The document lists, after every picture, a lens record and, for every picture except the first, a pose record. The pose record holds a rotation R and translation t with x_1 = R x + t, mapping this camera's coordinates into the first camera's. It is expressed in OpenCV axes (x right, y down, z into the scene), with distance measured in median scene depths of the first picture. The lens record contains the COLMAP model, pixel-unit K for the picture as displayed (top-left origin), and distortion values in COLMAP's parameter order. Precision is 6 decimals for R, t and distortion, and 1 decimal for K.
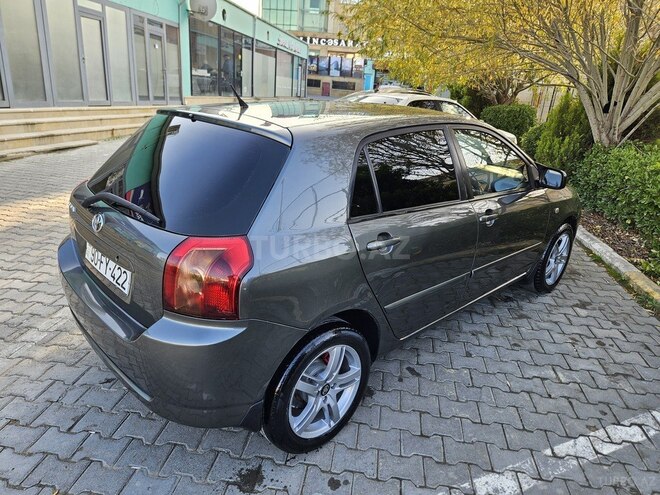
lens RADIAL K [[440.0, 0, 331.6], [0, 440.0, 250.4], [0, 0, 1]] dist [0.074956, -0.062557]
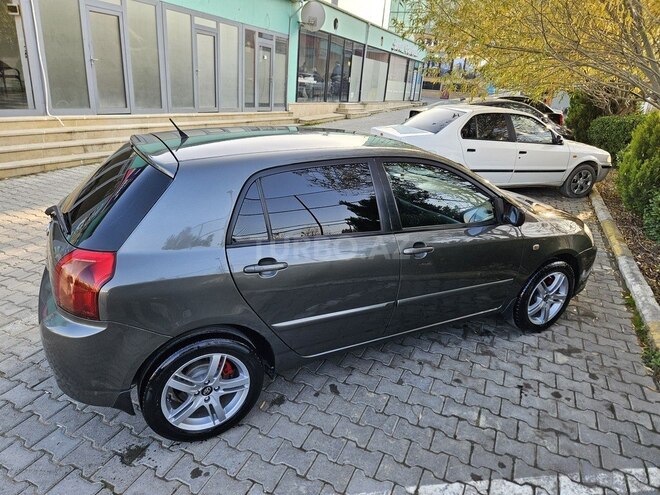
lens RADIAL K [[440.0, 0, 332.8], [0, 440.0, 251.7], [0, 0, 1]] dist [0.074956, -0.062557]
pose [[0.963346, 0.095094, -0.250841, 0.421489], [-0.094992, 0.995399, 0.012543, -0.065148], [0.250880, 0.011744, 0.967947, -0.020535]]
